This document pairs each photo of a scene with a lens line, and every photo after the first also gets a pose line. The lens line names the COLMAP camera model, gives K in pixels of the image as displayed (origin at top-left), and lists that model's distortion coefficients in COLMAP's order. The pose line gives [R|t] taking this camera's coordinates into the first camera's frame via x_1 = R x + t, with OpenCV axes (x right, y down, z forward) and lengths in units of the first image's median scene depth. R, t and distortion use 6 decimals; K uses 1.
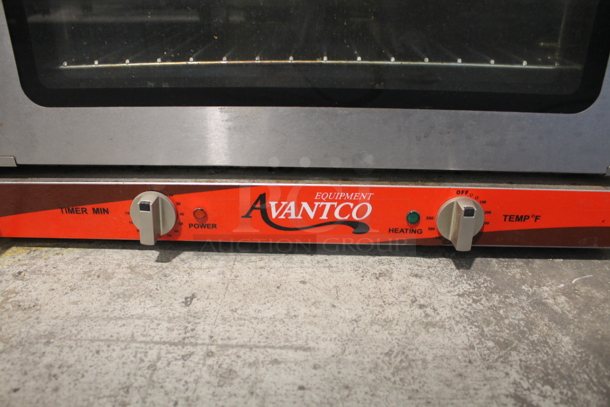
lens RADIAL K [[491.6, 0, 305.0], [0, 491.6, 203.5], [0, 0, 1]] dist [-0.142561, 0.108163]
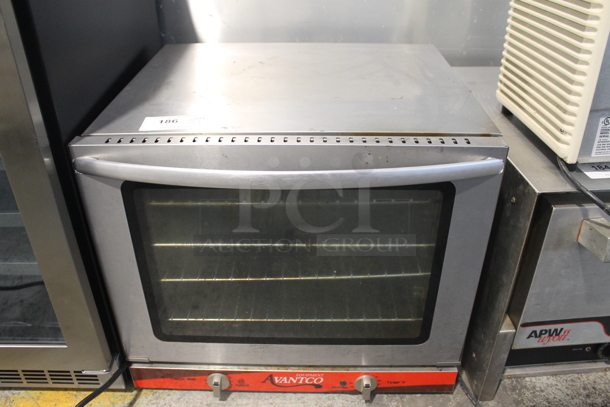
lens RADIAL K [[491.6, 0, 305.0], [0, 491.6, 203.5], [0, 0, 1]] dist [-0.142561, 0.108163]
pose [[0.999848, -0.014598, 0.009560, 0.049173], [0.013426, 0.993517, 0.112885, -0.965804], [-0.011146, -0.112739, 0.993562, -0.962841]]
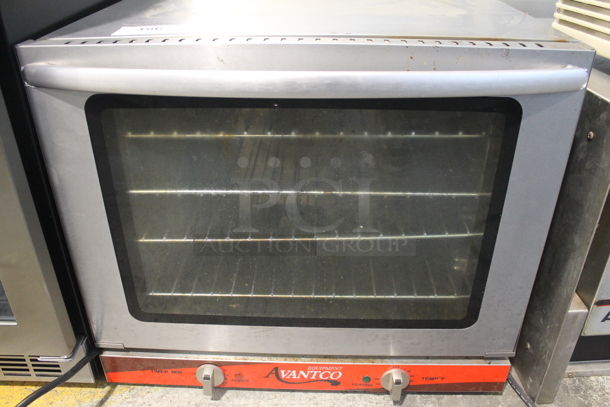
lens RADIAL K [[491.6, 0, 305.0], [0, 491.6, 203.5], [0, 0, 1]] dist [-0.142561, 0.108163]
pose [[0.999986, -0.005174, -0.000955, 0.015543], [0.005233, 0.996899, 0.078511, -0.693538], [0.000546, -0.078515, 0.996913, -0.591227]]
